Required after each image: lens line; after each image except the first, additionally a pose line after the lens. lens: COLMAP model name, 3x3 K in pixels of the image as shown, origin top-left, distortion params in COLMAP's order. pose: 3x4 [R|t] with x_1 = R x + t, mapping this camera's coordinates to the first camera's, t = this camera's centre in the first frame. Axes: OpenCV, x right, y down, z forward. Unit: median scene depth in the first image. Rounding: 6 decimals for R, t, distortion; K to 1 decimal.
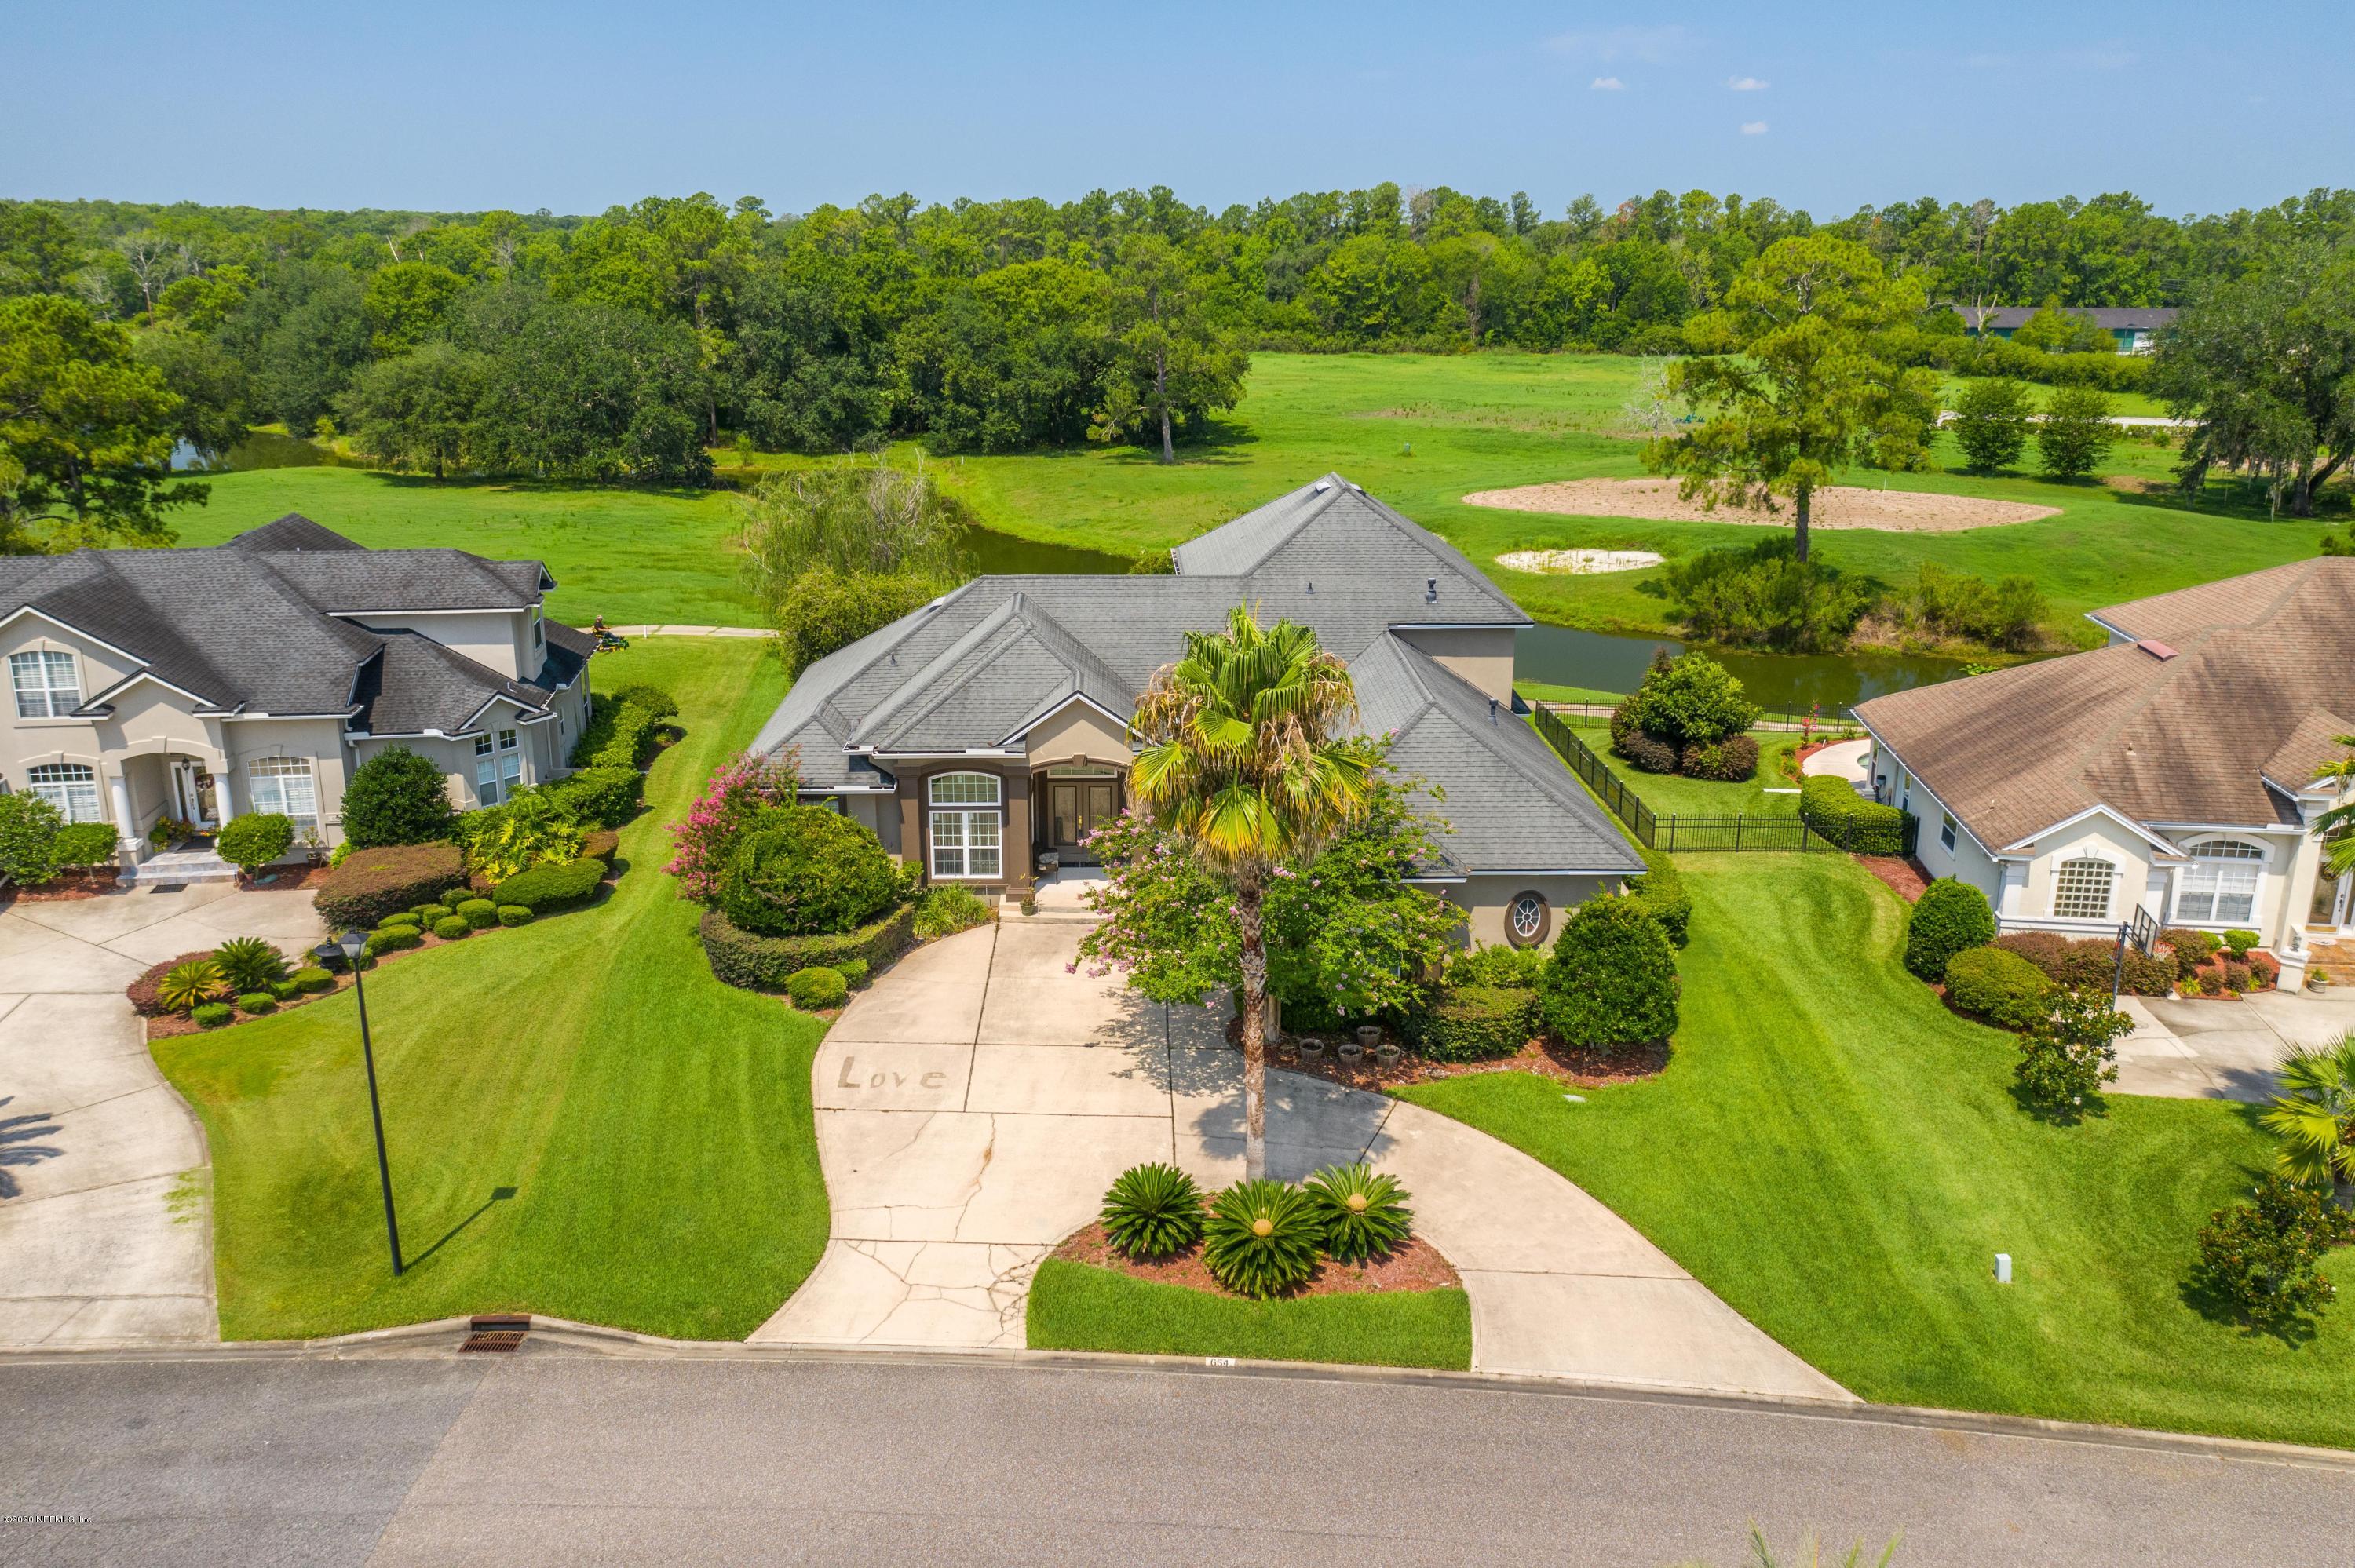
lens RADIAL K [[1841.6, 0, 1177.5], [0, 1841.6, 784.0], [0, 0, 1]] dist [-0.008169, 0.008058]
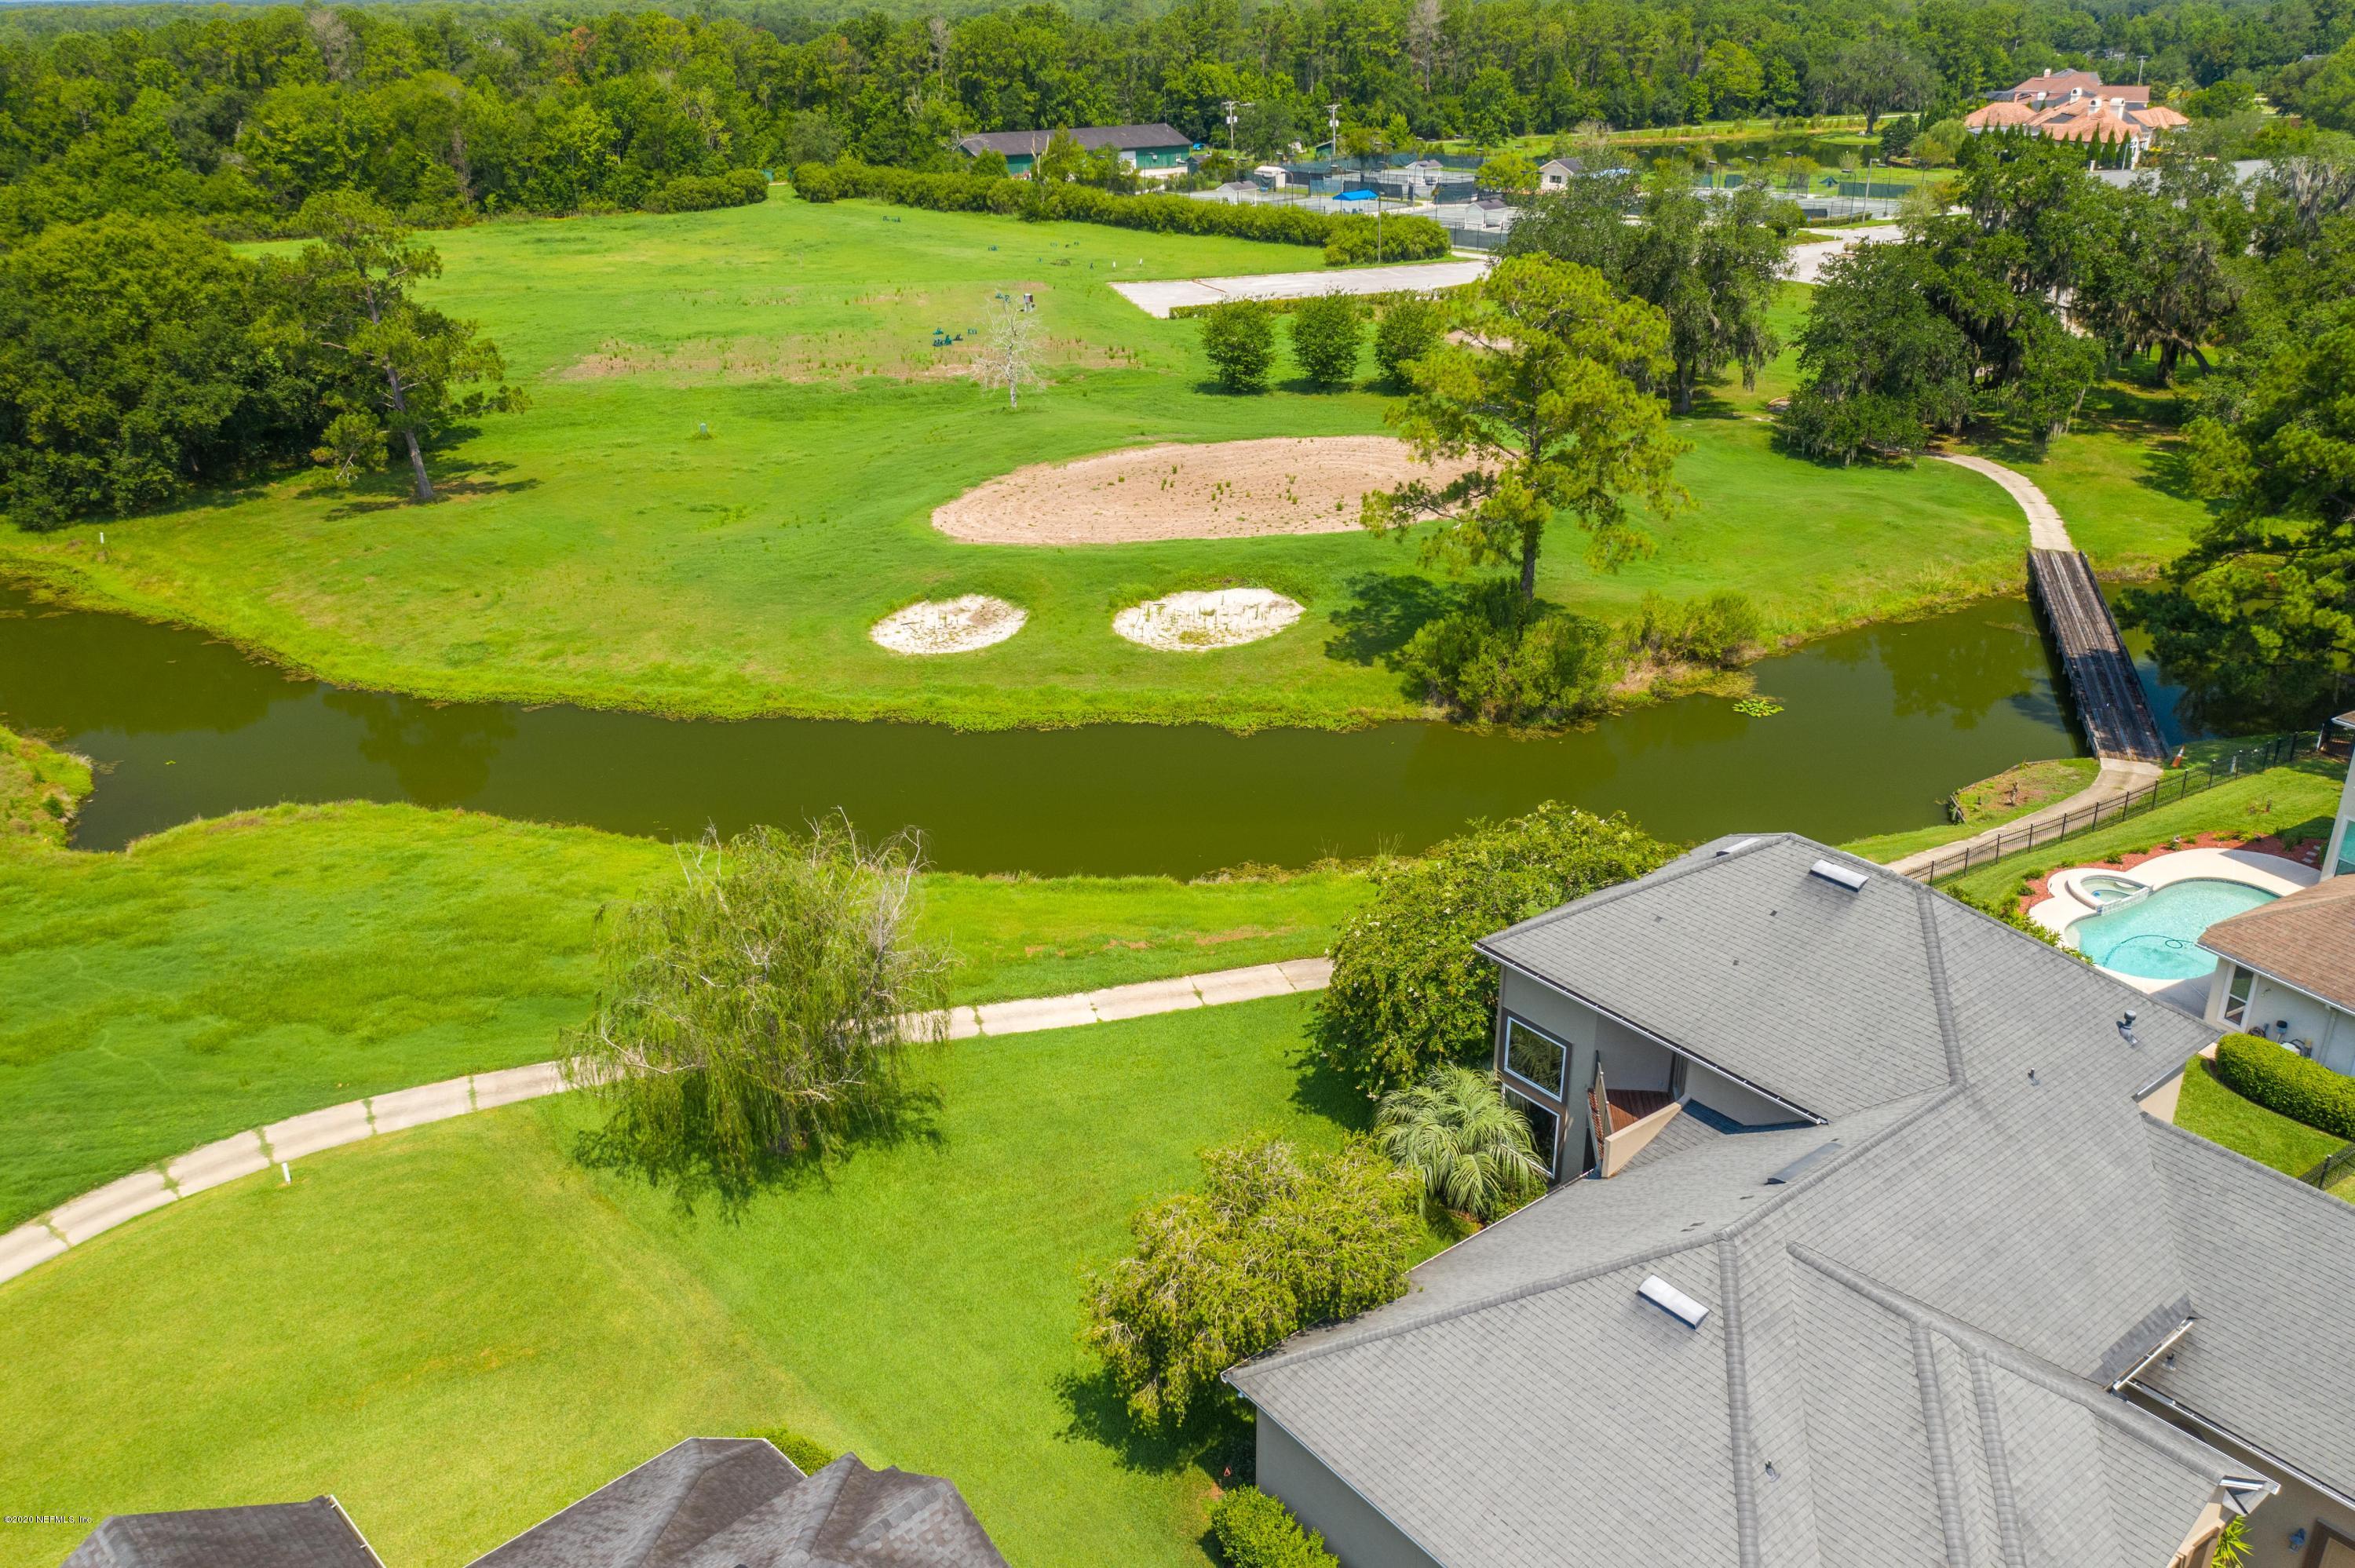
lens RADIAL K [[1827.0, 0, 1177.5], [0, 1827.0, 784.0], [0, 0, 1]] dist [-0.006026, 0.006384]
pose [[0.808076, -0.245095, 0.535669, -0.532427], [0.180617, 0.968623, 0.170724, -0.384444], [-0.560705, -0.041207, 0.826990, 0.602722]]
